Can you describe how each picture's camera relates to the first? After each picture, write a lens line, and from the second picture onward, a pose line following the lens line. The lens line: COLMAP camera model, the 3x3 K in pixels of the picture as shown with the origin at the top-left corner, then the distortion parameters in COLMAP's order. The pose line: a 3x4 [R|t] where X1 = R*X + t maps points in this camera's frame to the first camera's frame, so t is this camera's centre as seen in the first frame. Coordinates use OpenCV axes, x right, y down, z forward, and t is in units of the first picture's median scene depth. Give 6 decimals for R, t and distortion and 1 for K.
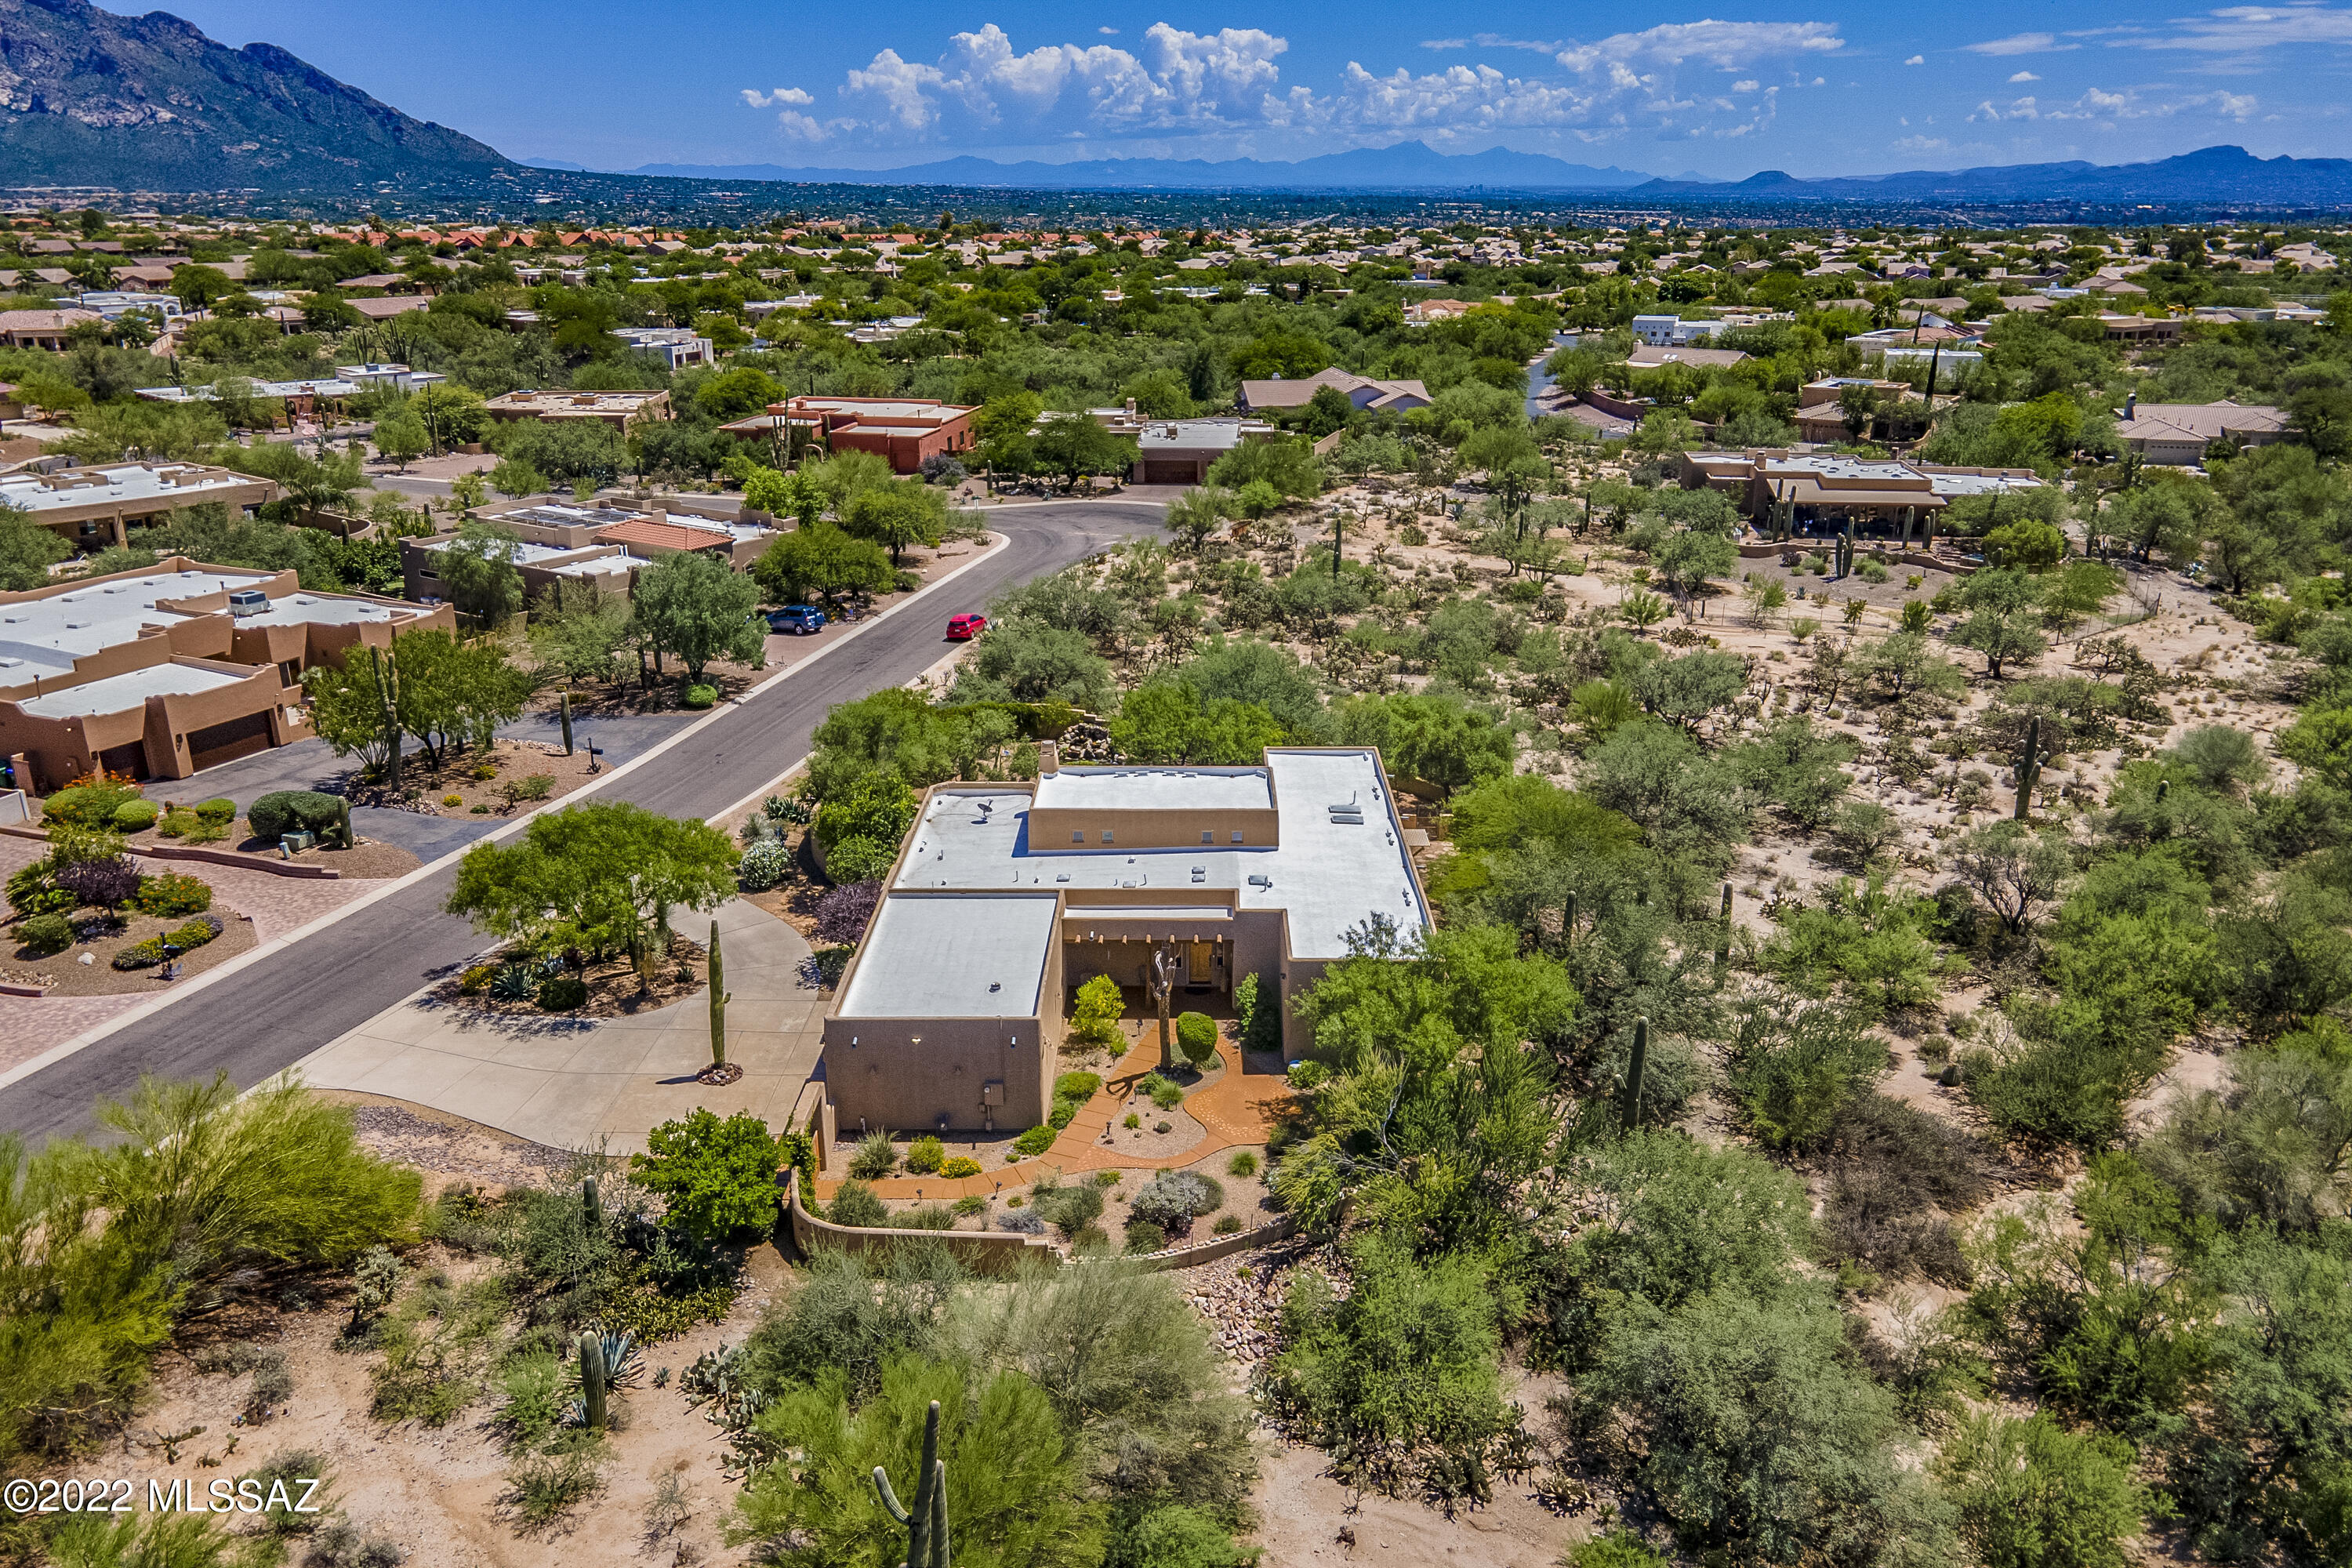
lens RADIAL K [[1709.0, 0, 1181.7], [0, 1709.0, 797.1], [0, 0, 1]] dist [0.027131, 0.011537]
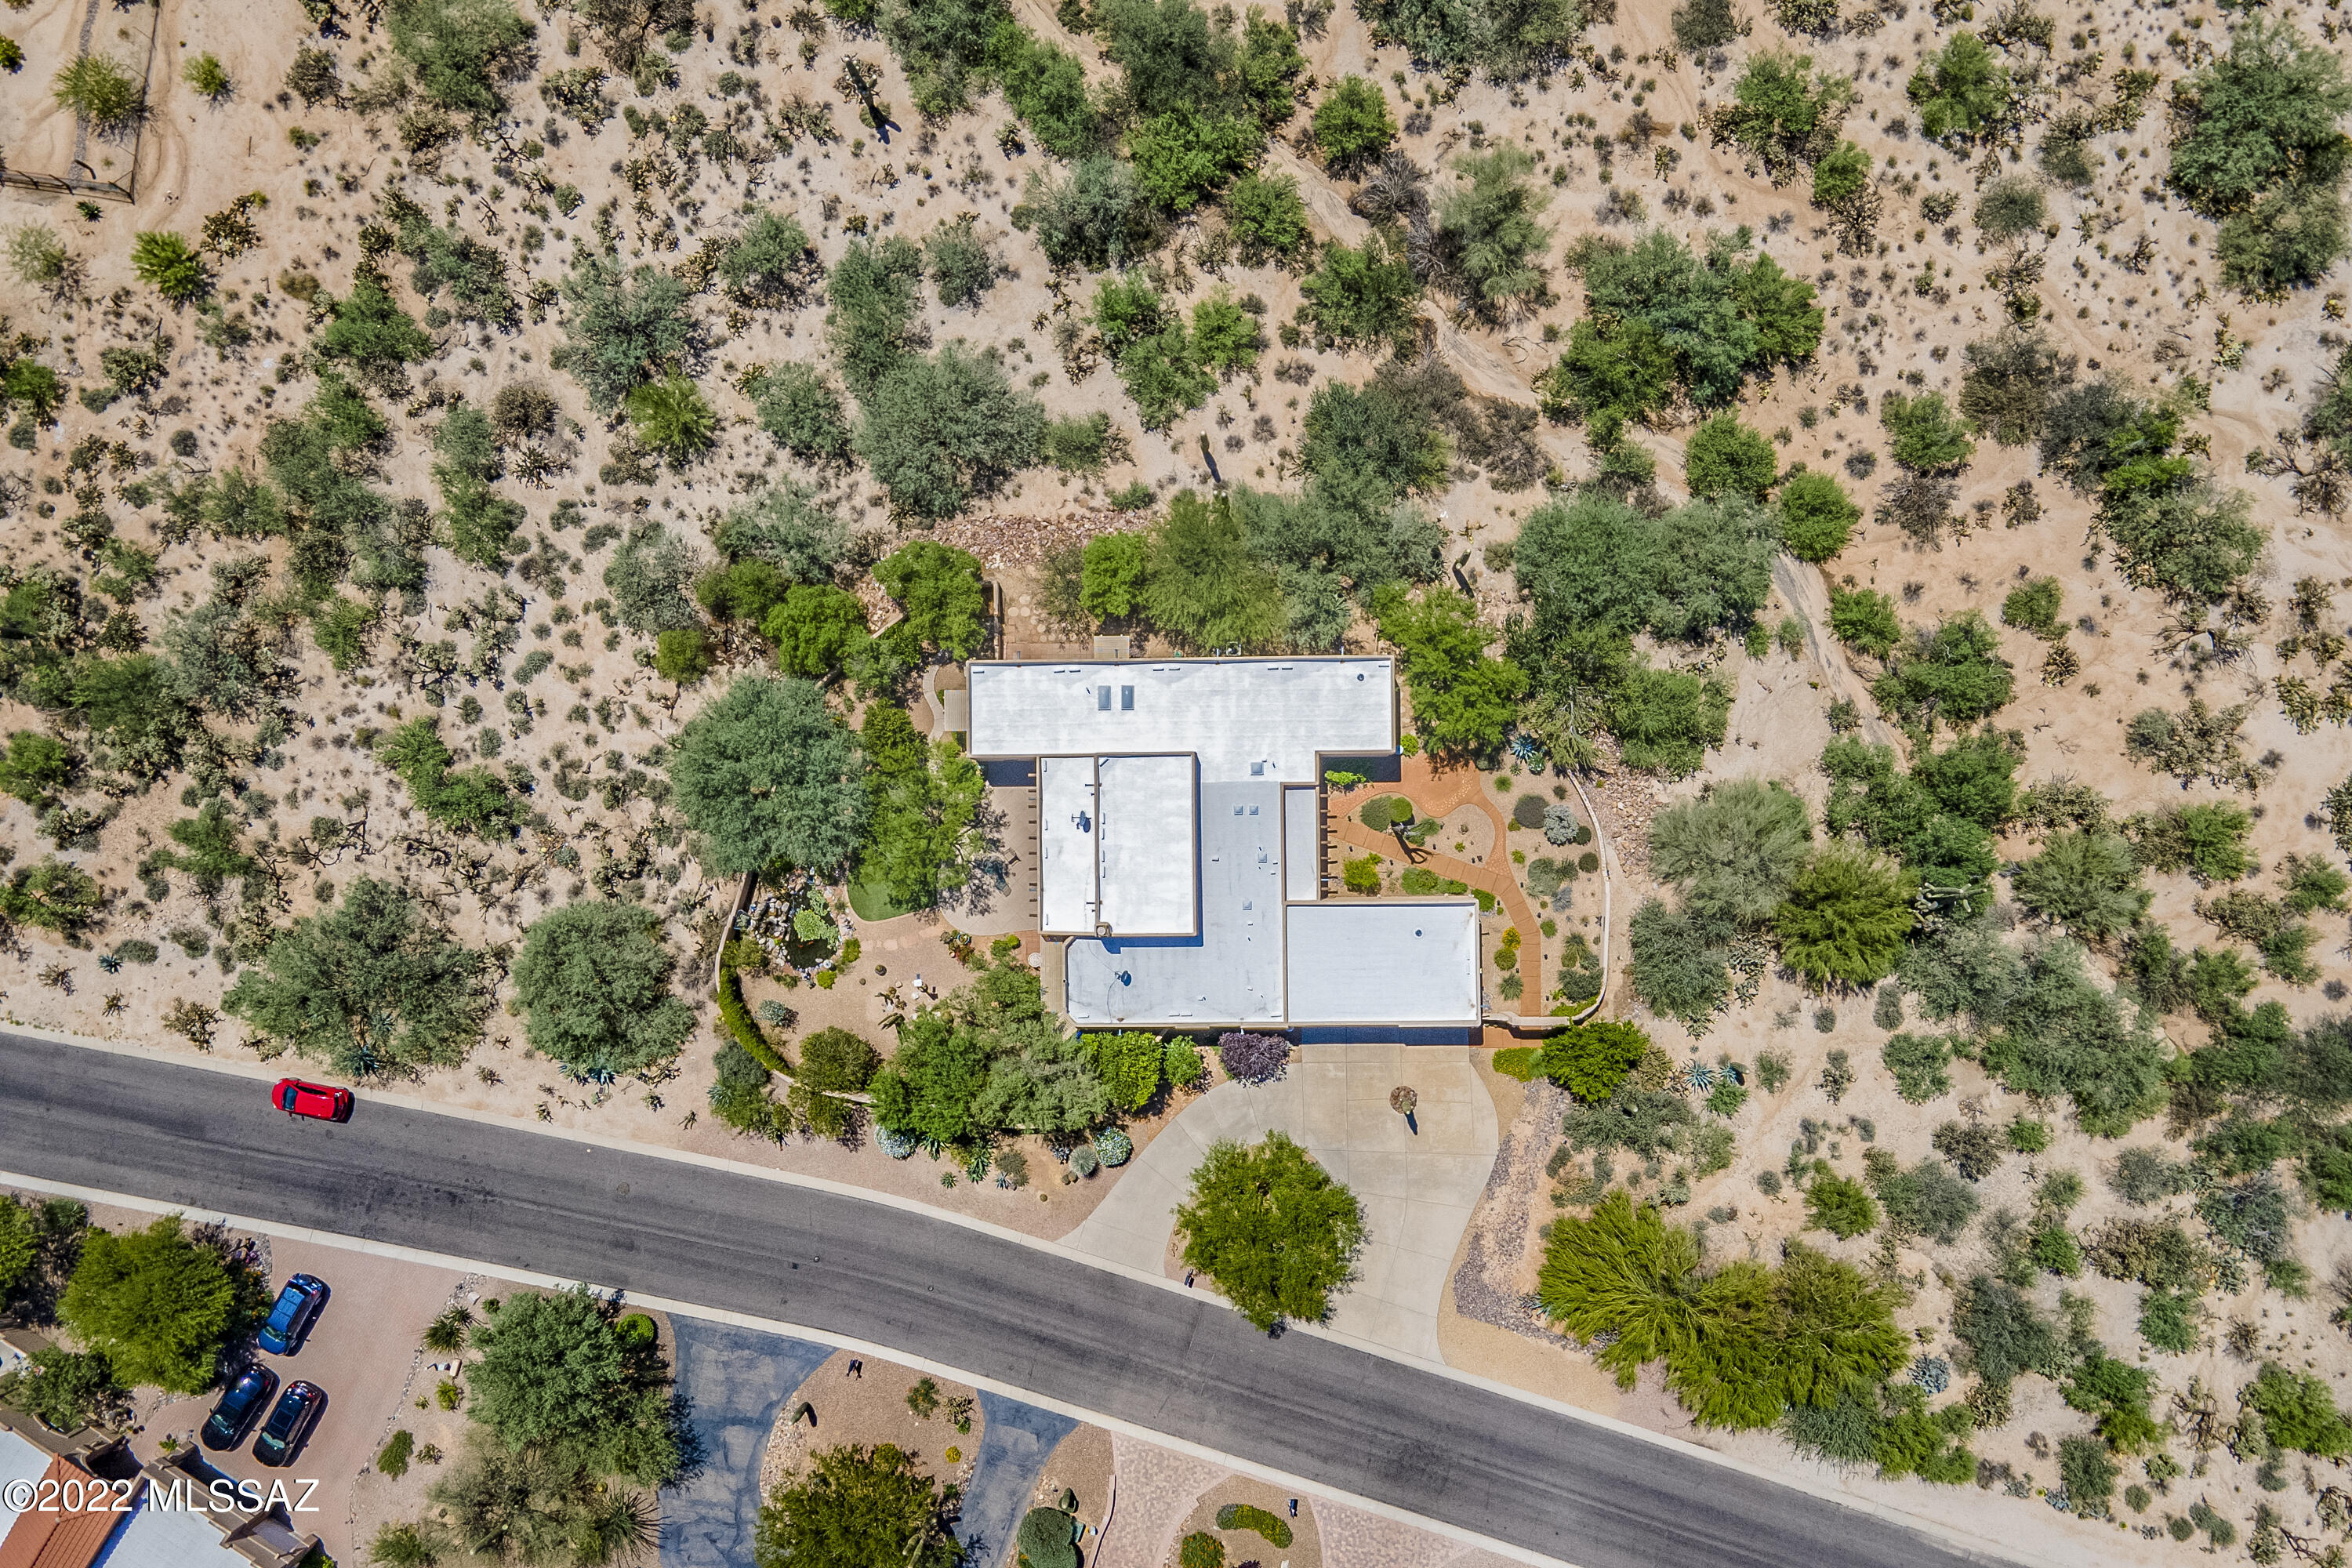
lens RADIAL K [[1709.0, 0, 1181.7], [0, 1709.0, 797.1], [0, 0, 1]] dist [0.027131, 0.011537]
pose [[-0.019189, -0.999595, 0.021037, -0.006032], [0.360396, 0.012711, 0.932713, -0.983856], [-0.932602, 0.025480, 0.360006, 0.406425]]
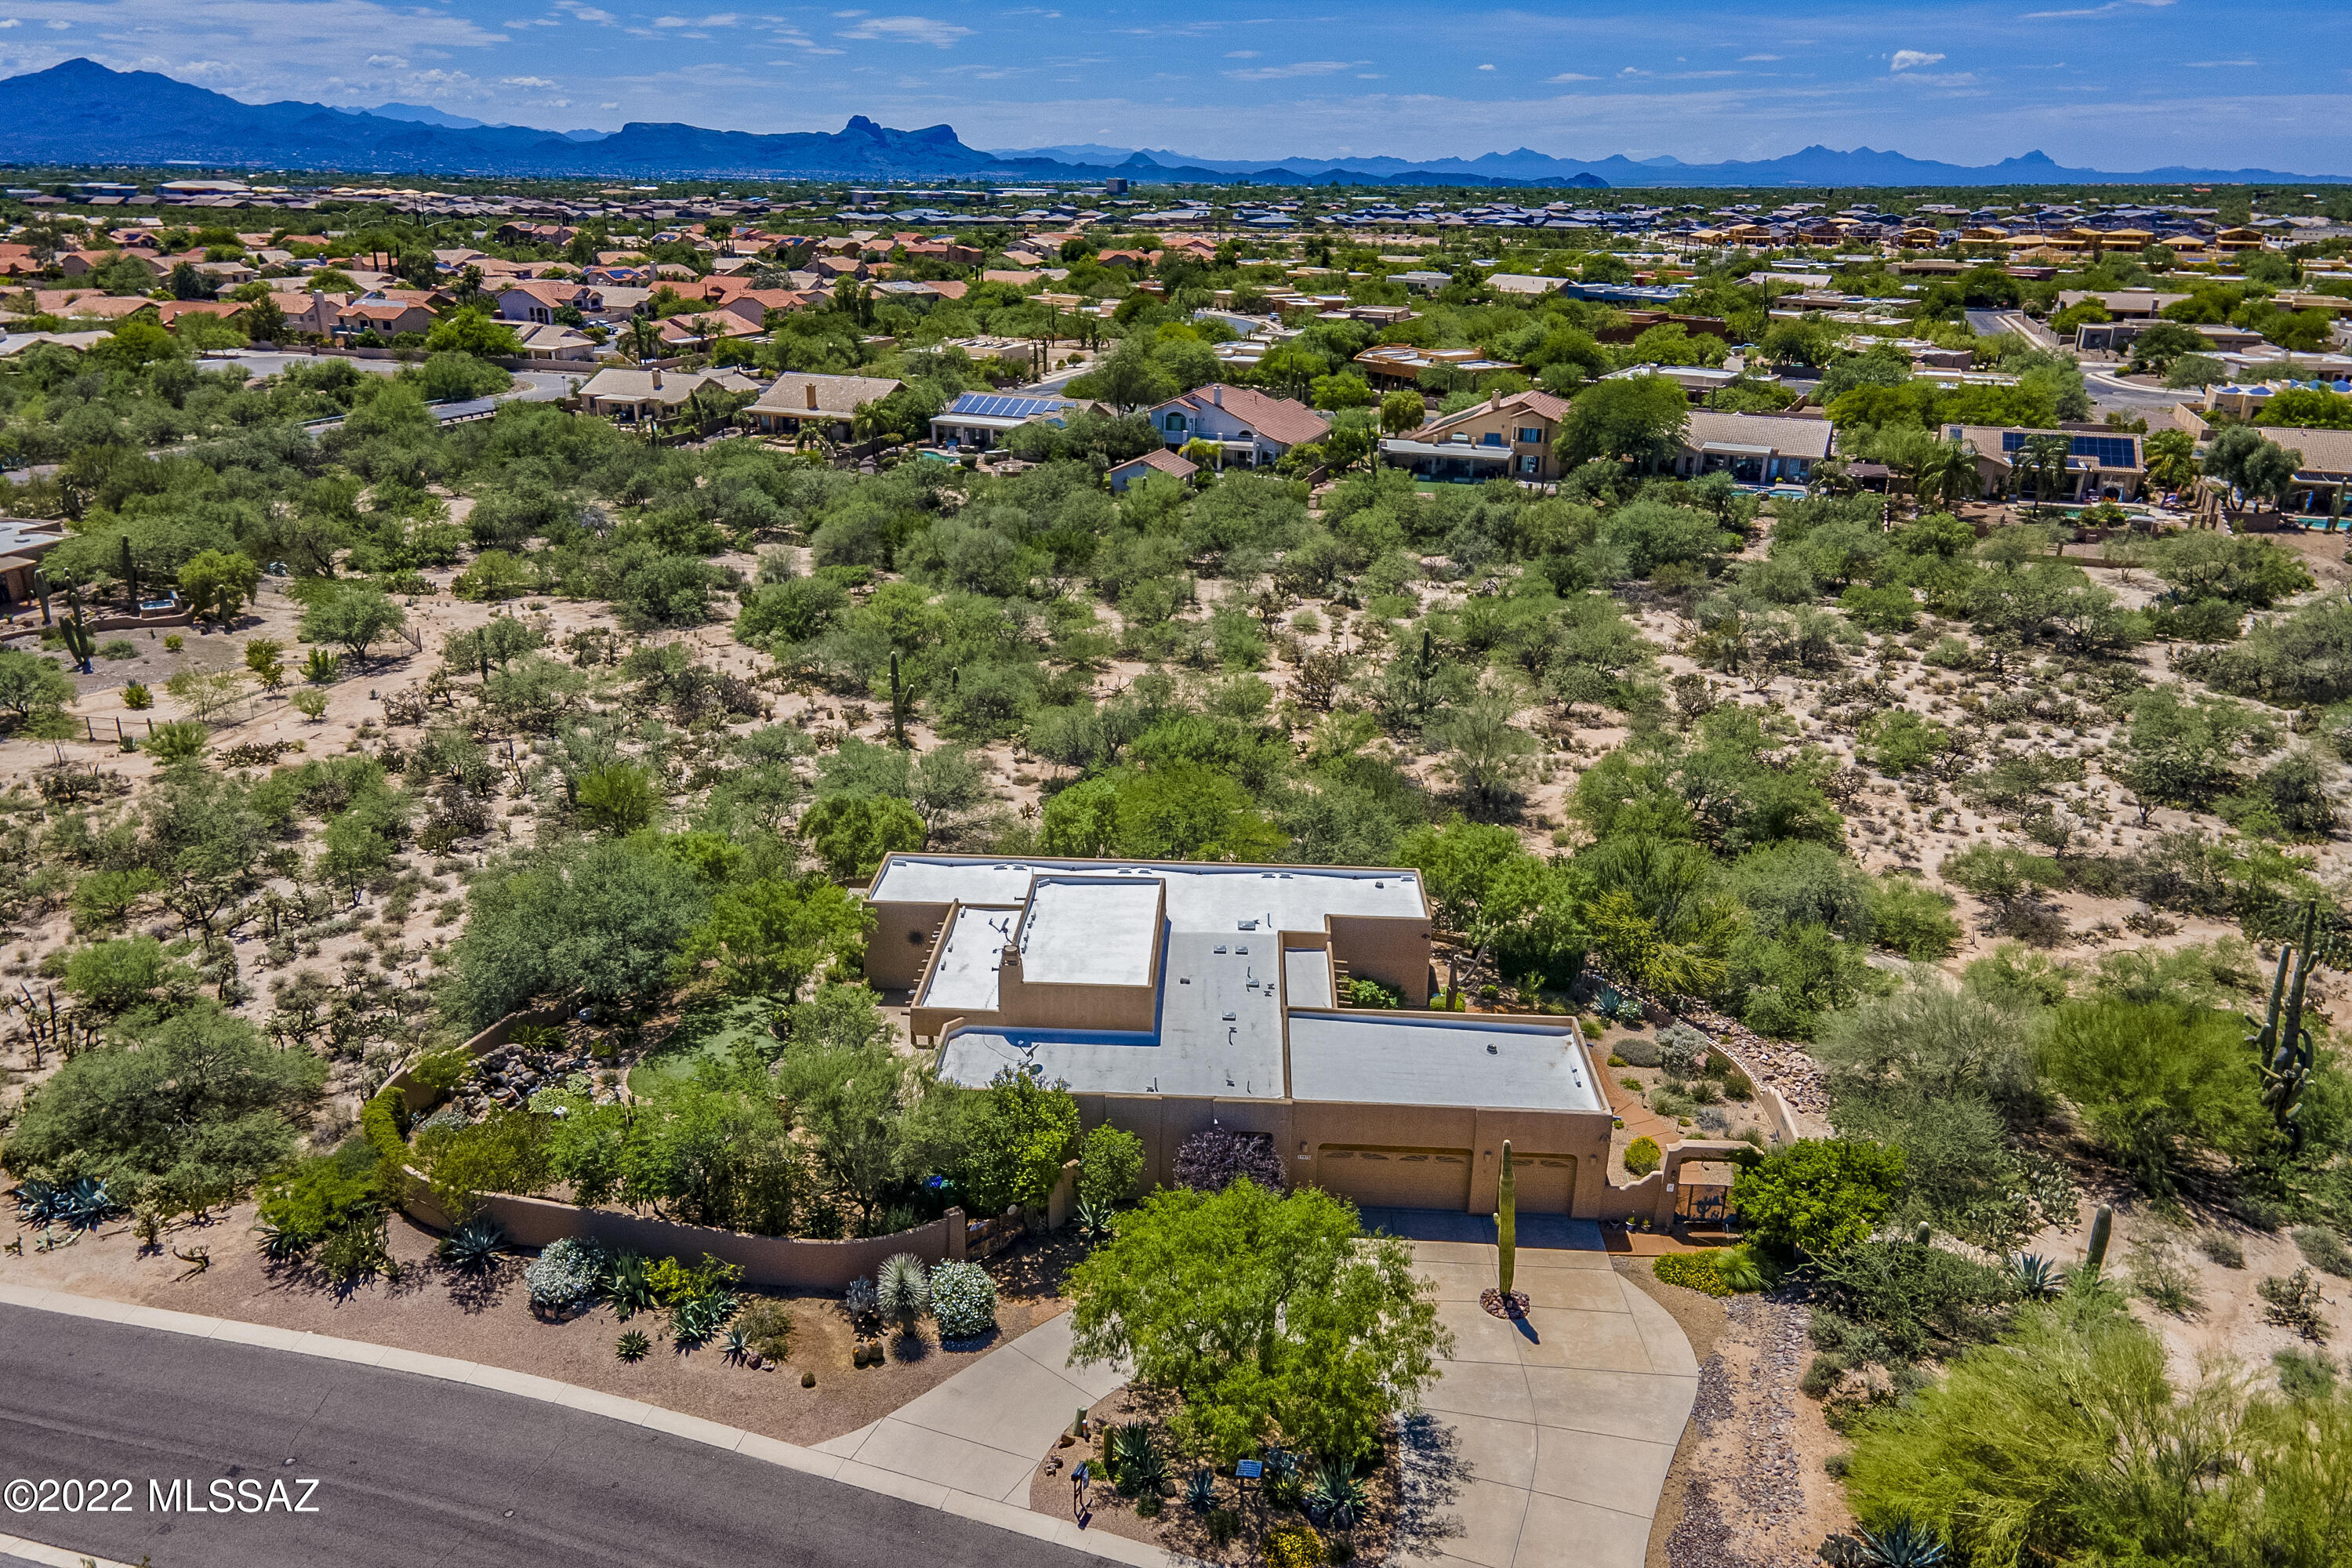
lens RADIAL K [[1709.0, 0, 1181.7], [0, 1709.0, 797.1], [0, 0, 1]] dist [0.027131, 0.011537]
pose [[0.027188, -0.348385, 0.936957, -0.698869], [0.325598, 0.889276, 0.321208, -0.281783], [-0.945117, 0.296339, 0.137611, 0.650012]]
